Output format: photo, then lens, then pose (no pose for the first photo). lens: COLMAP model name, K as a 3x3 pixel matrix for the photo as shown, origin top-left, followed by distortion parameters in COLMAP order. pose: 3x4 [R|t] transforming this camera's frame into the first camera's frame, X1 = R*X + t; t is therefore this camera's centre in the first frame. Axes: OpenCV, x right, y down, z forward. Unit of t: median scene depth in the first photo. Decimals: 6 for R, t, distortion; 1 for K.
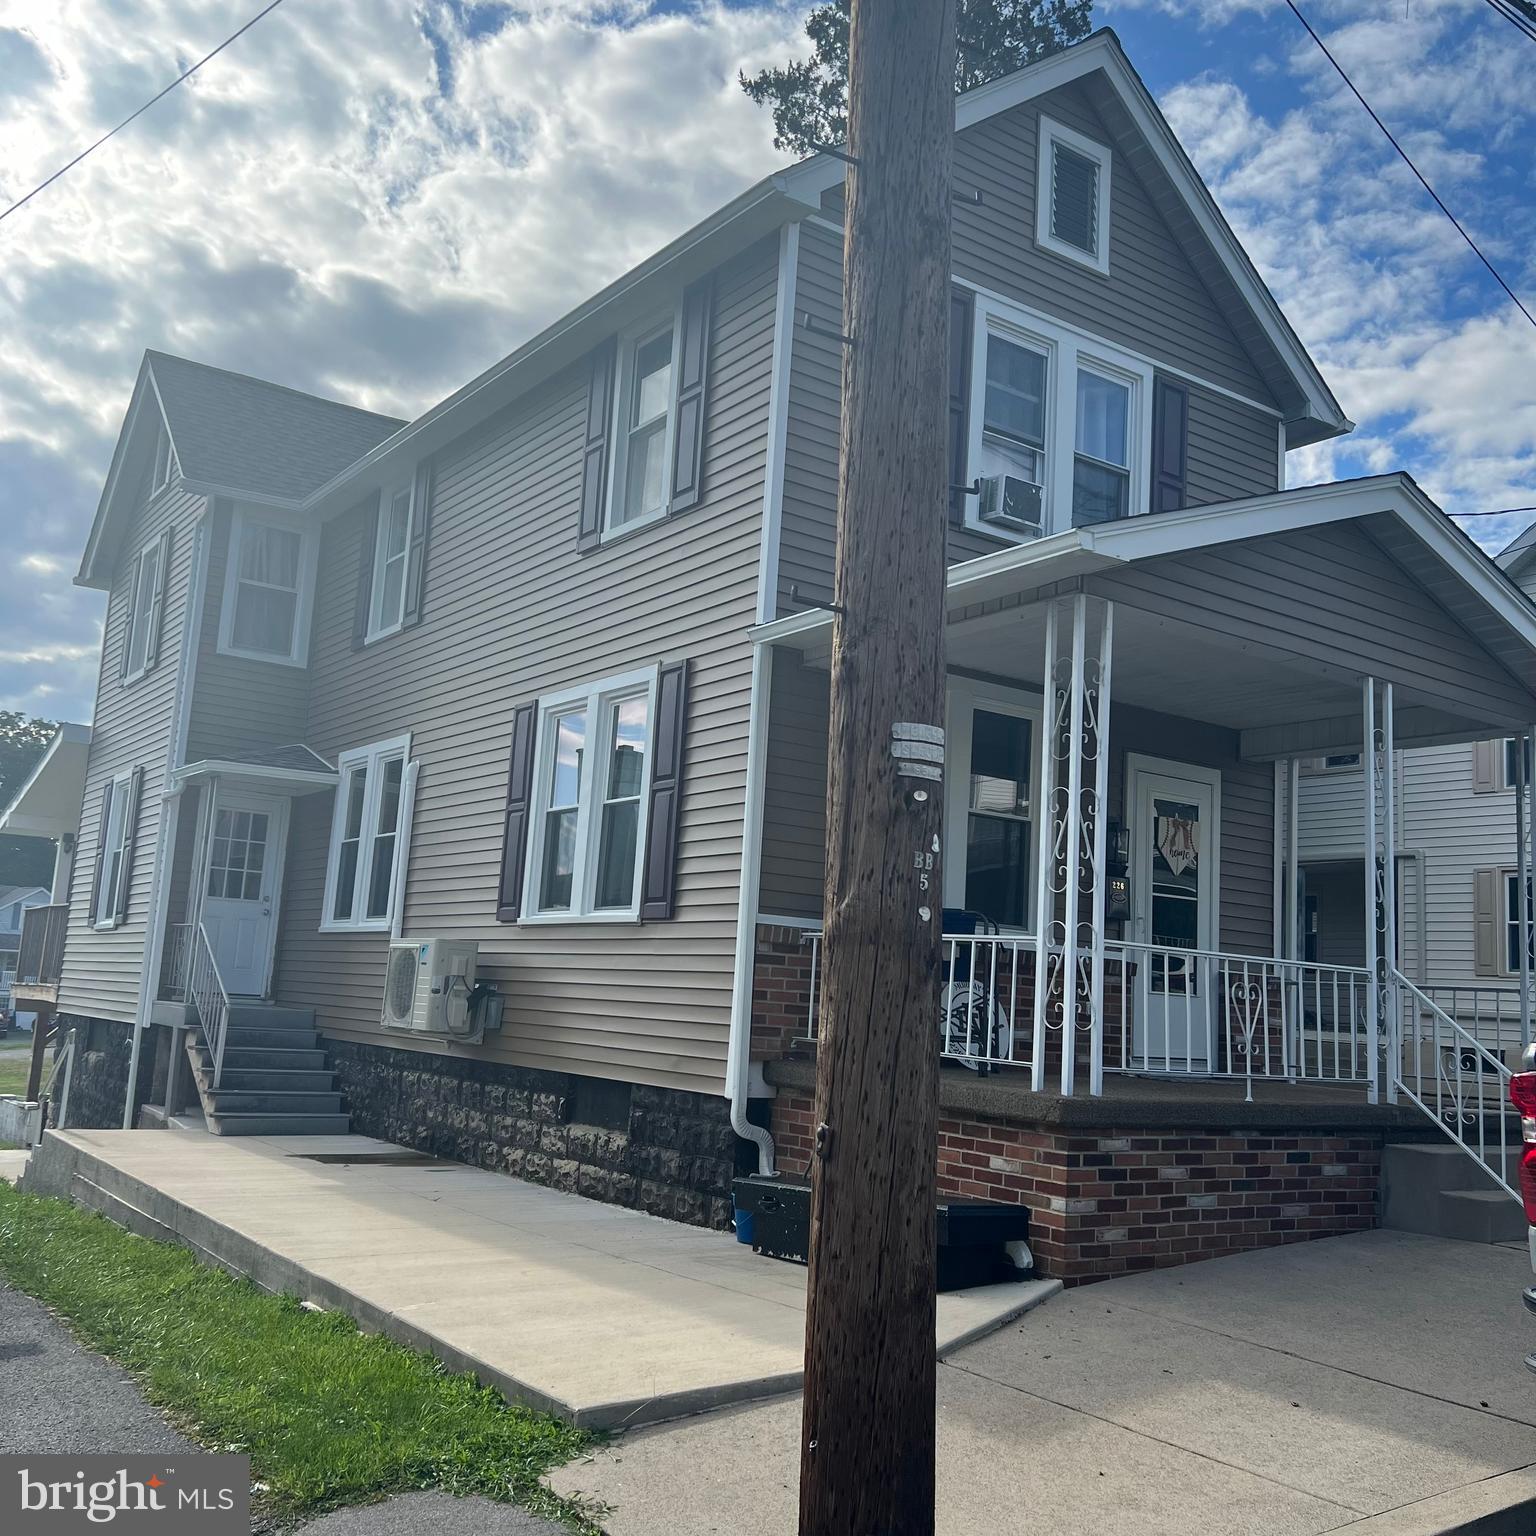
lens RADIAL K [[1546.1, 0, 768.0], [0, 1546.1, 768.0], [0, 0, 1]] dist [0.138285, -0.395303]
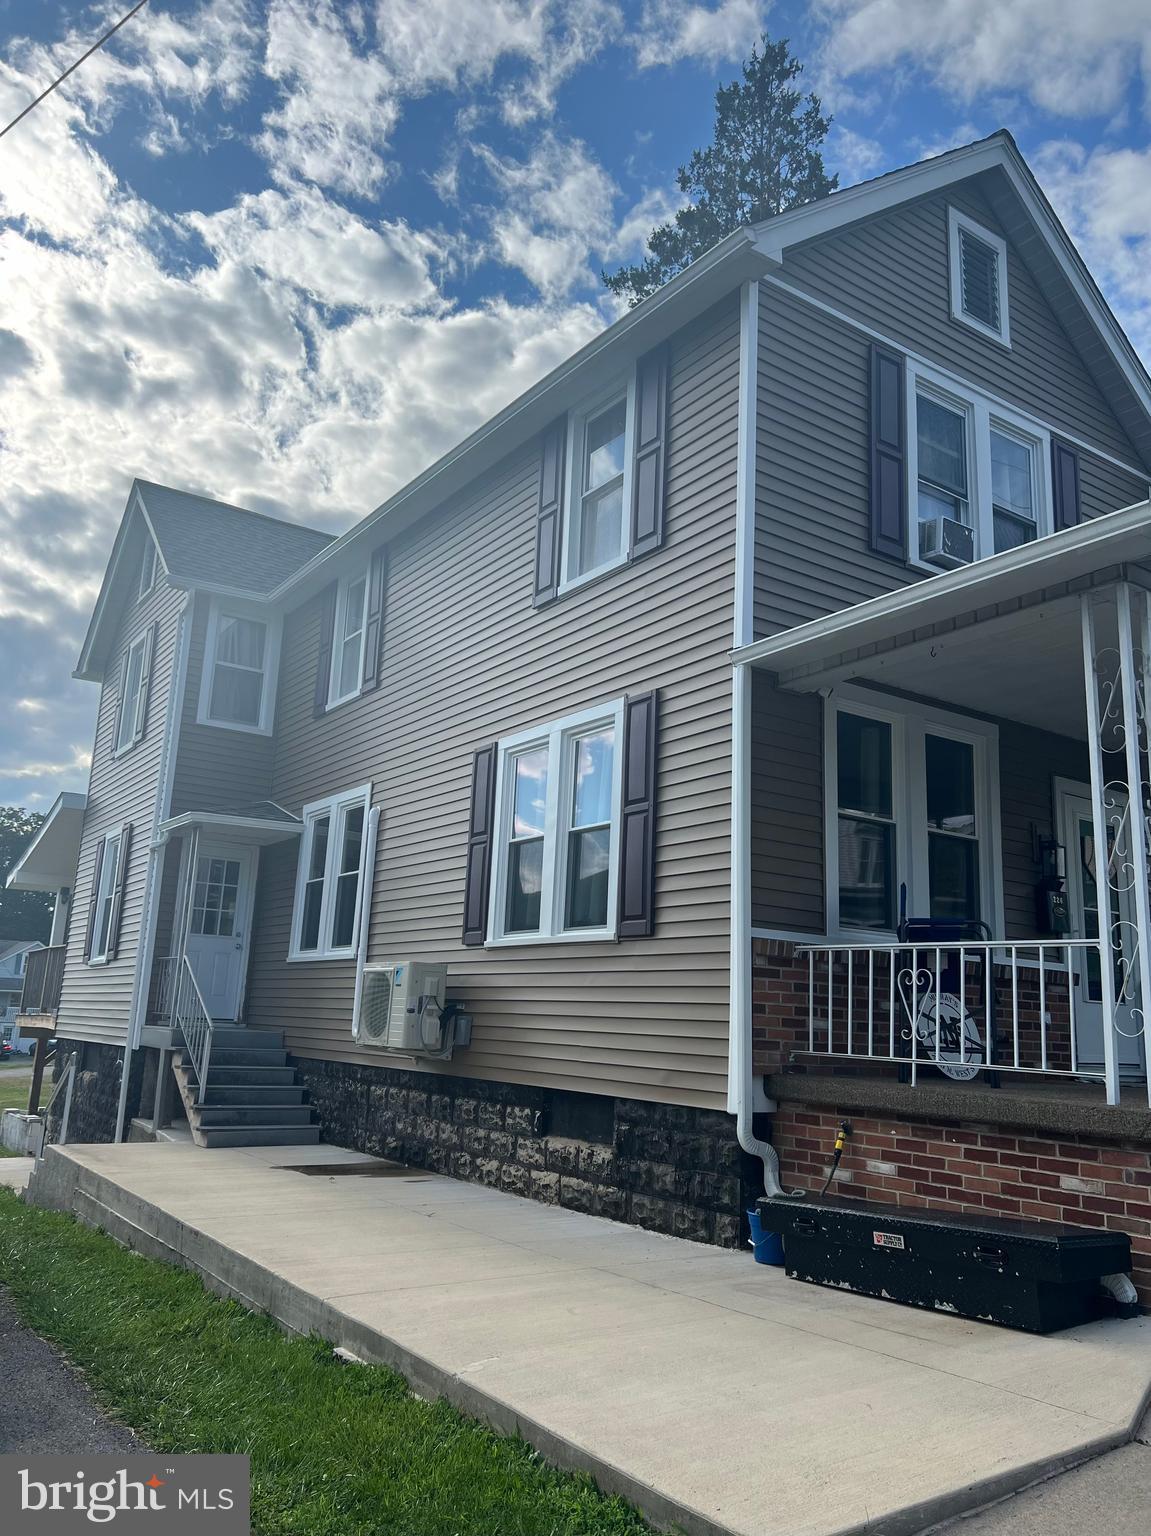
lens RADIAL K [[1175.7, 0, 575.5], [0, 1175.7, 768.0], [0, 0, 1]] dist [0.117312, -0.300117]
pose [[0.999767, -0.018961, -0.010319, -0.087958], [0.018289, 0.997925, -0.061730, 0.028131], [0.011468, 0.061527, 0.998040, 0.173663]]
